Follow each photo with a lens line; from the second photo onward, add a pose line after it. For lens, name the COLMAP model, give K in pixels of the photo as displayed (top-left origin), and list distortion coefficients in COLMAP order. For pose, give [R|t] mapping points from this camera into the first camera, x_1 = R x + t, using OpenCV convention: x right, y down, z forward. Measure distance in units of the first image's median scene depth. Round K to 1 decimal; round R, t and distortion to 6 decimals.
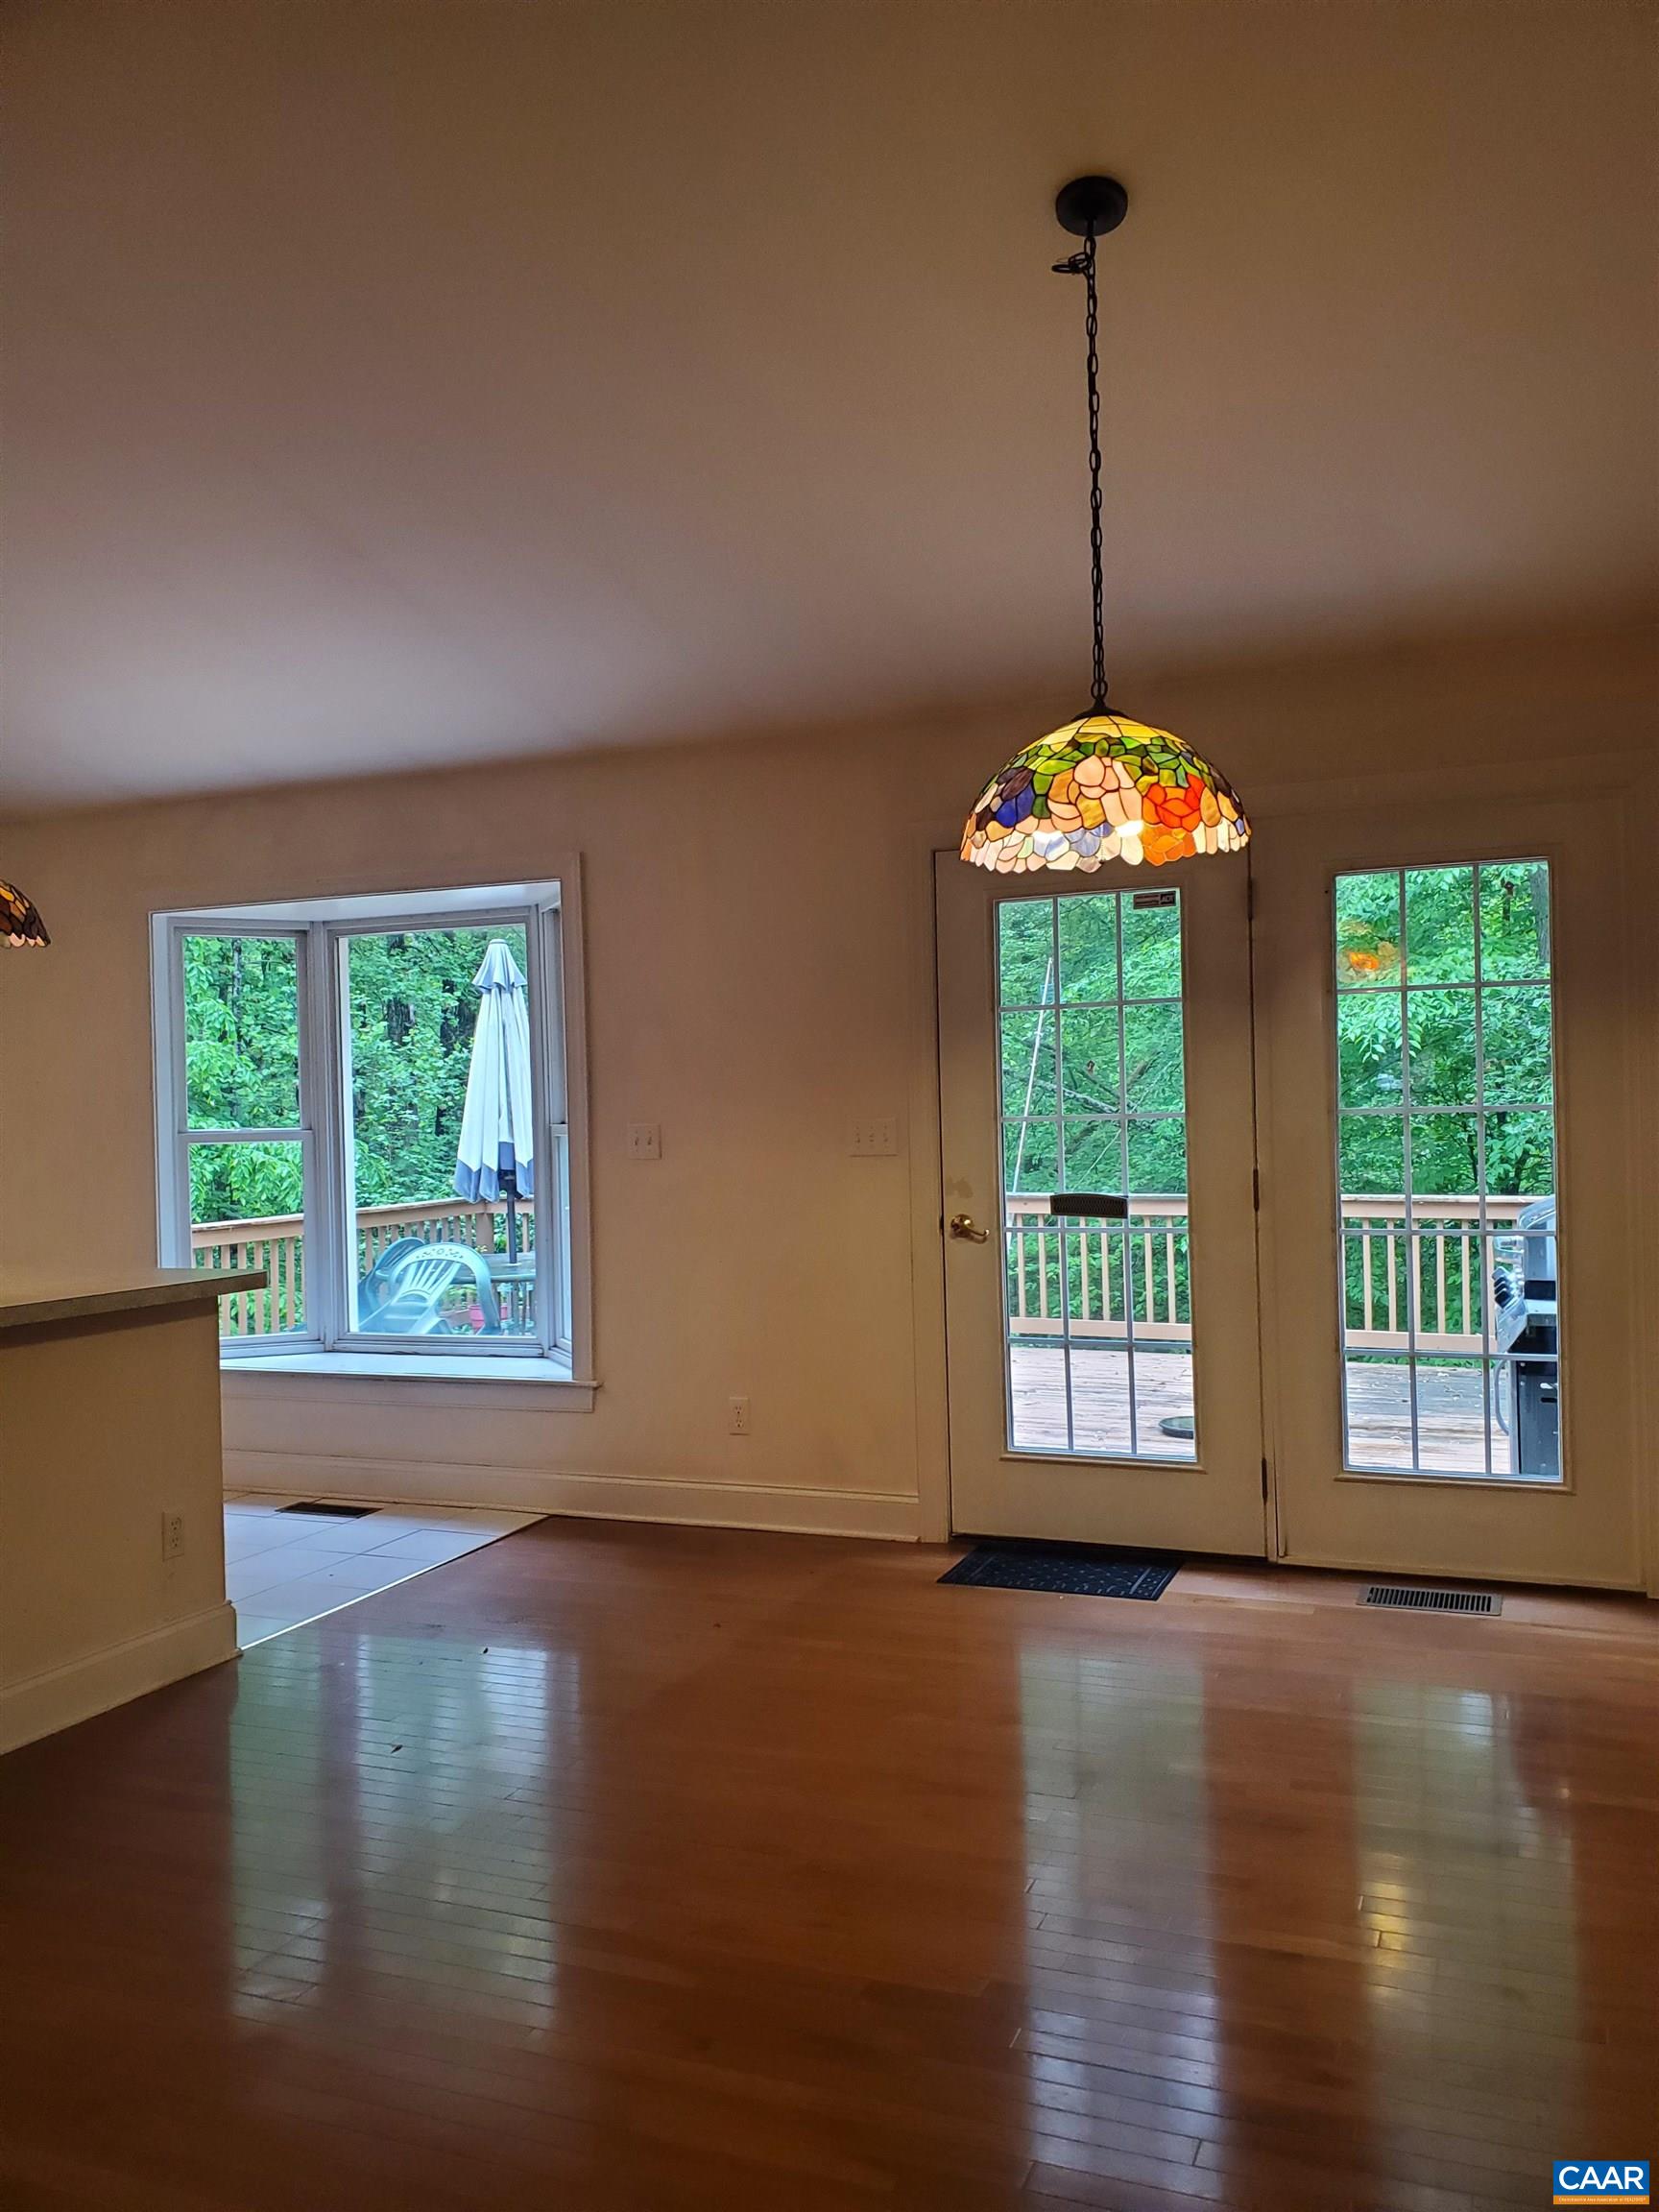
lens RADIAL K [[1722.7, 0, 826.5], [0, 1722.7, 1120.8], [0, 0, 1]] dist [0.051261, -0.074436]
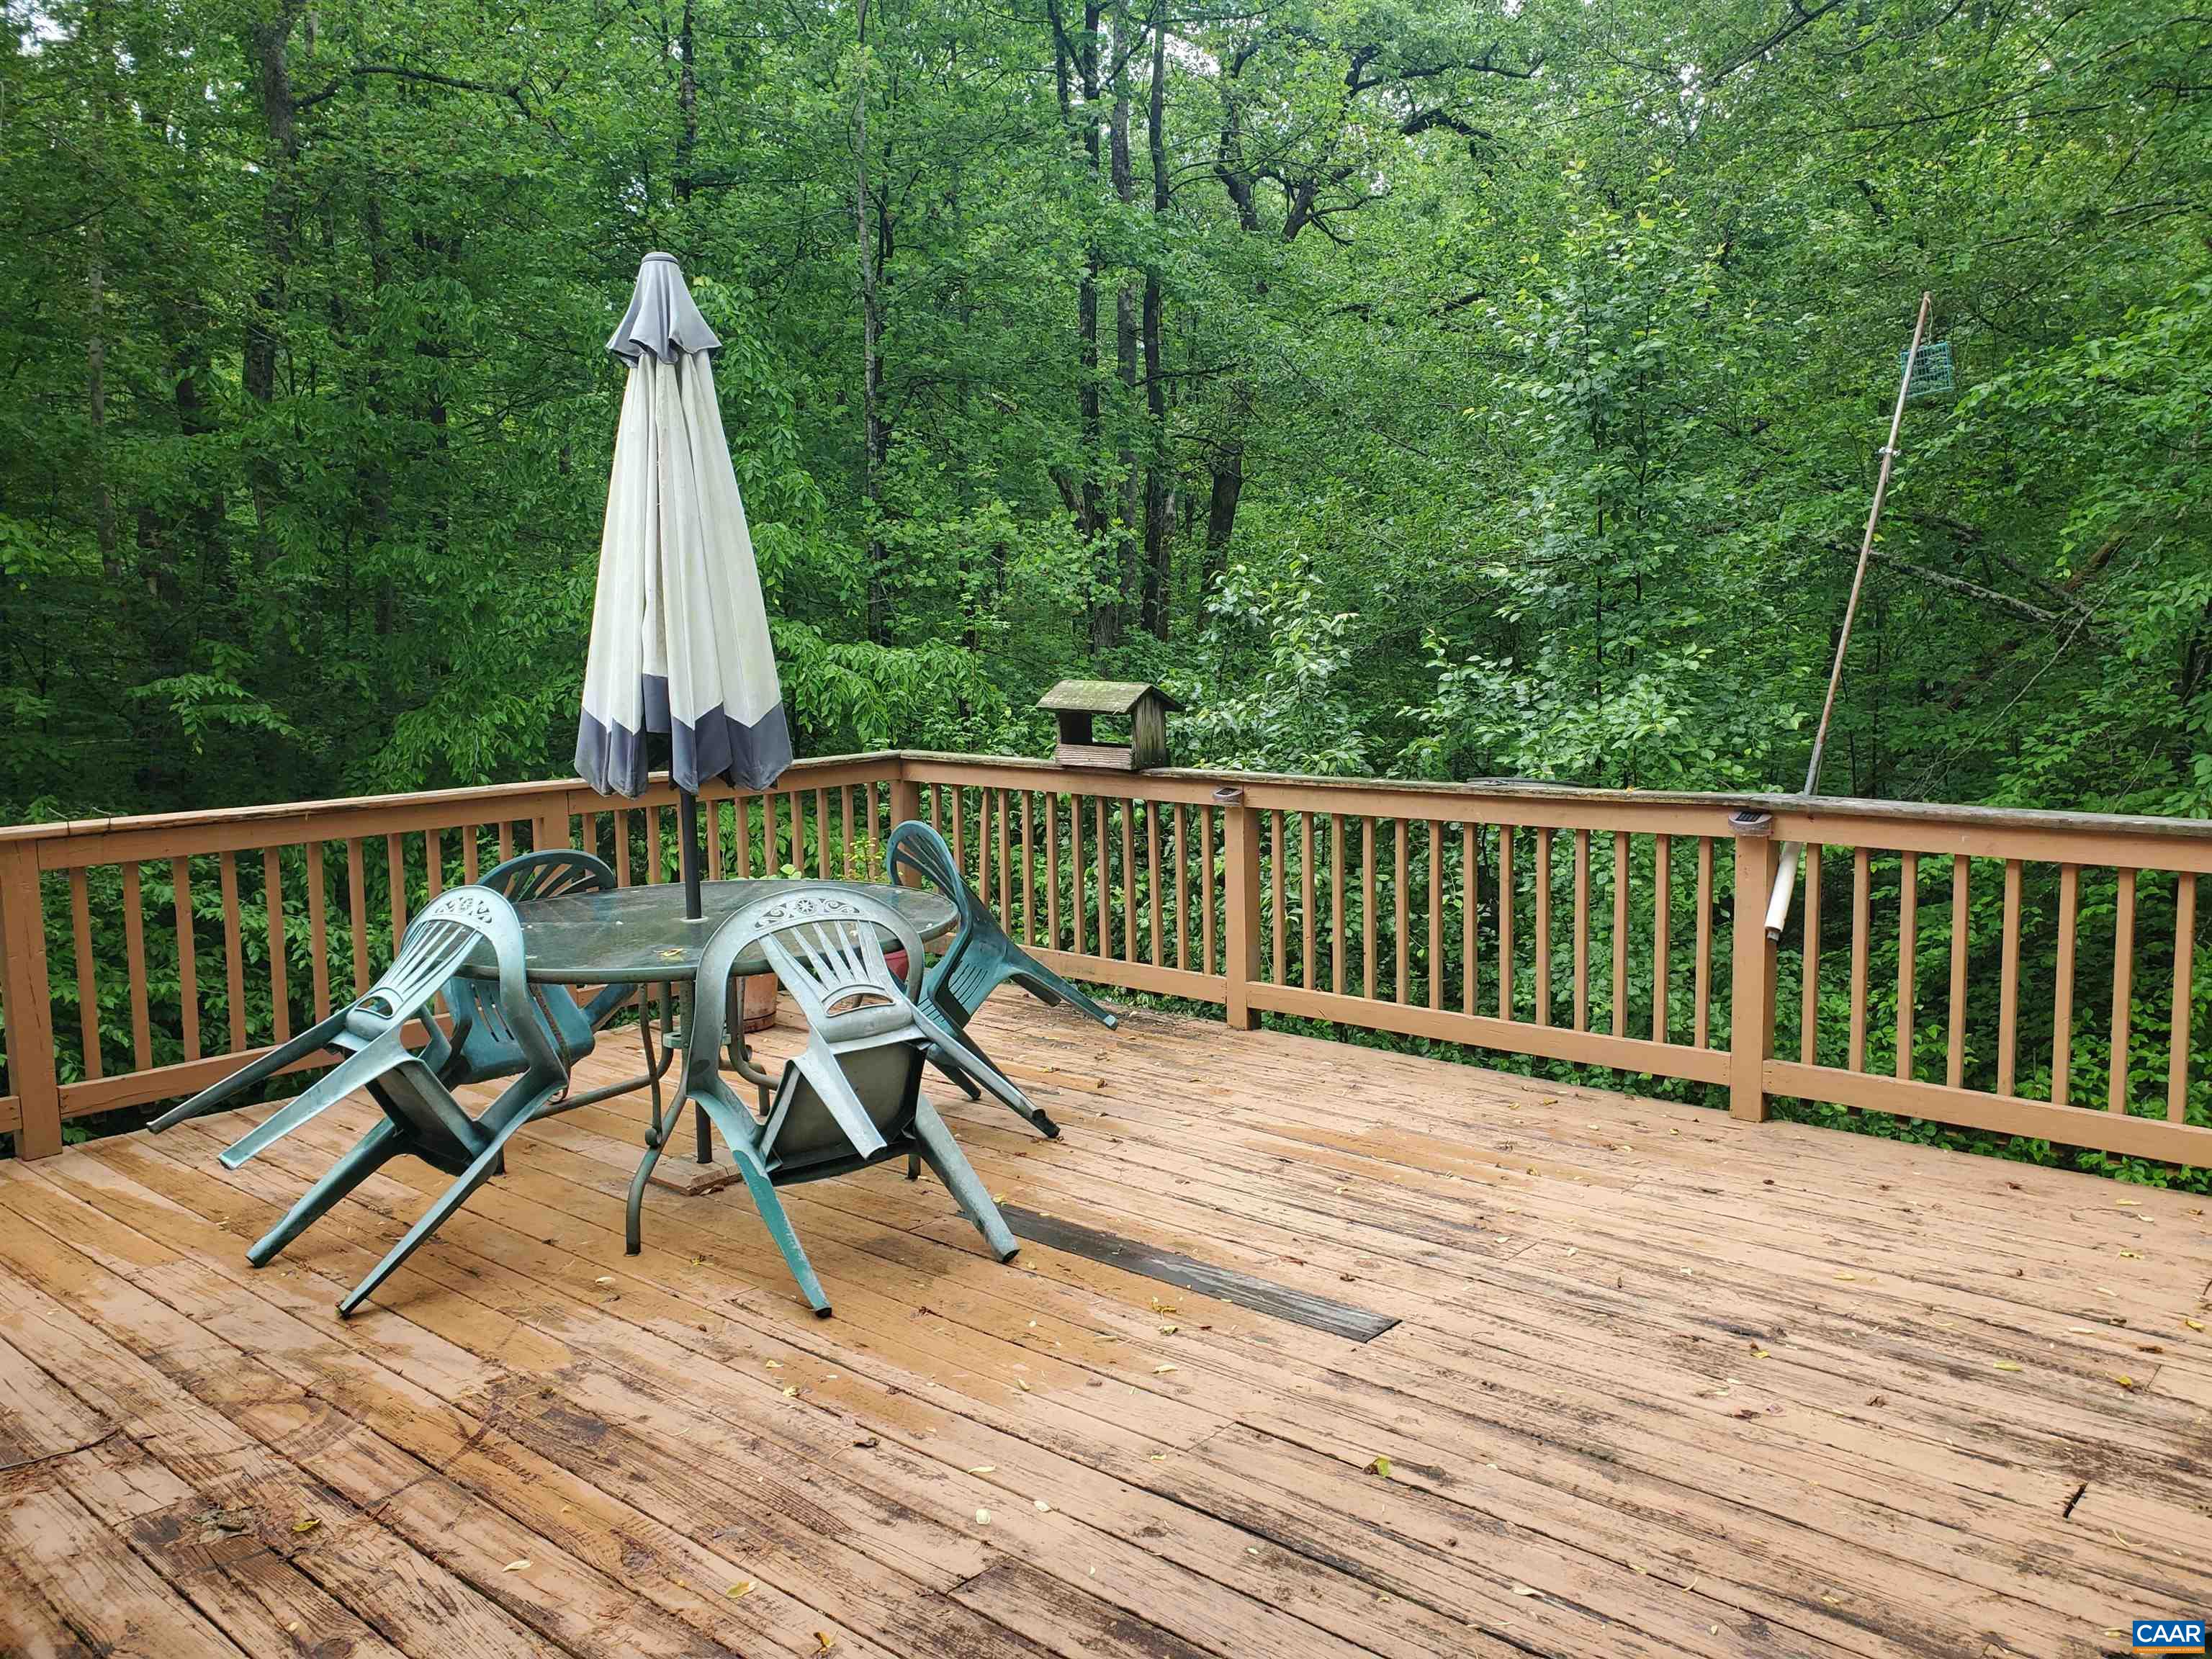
lens RADIAL K [[1722.7, 0, 1101.4], [0, 1722.7, 837.0], [0, 0, 1]] dist [0.051261, -0.074436]
pose [[0.946133, 0.048188, -0.320171, 0.090359], [-0.009195, 0.992463, 0.122200, -0.003256], [0.323647, -0.112673, 0.939445, 0.571460]]
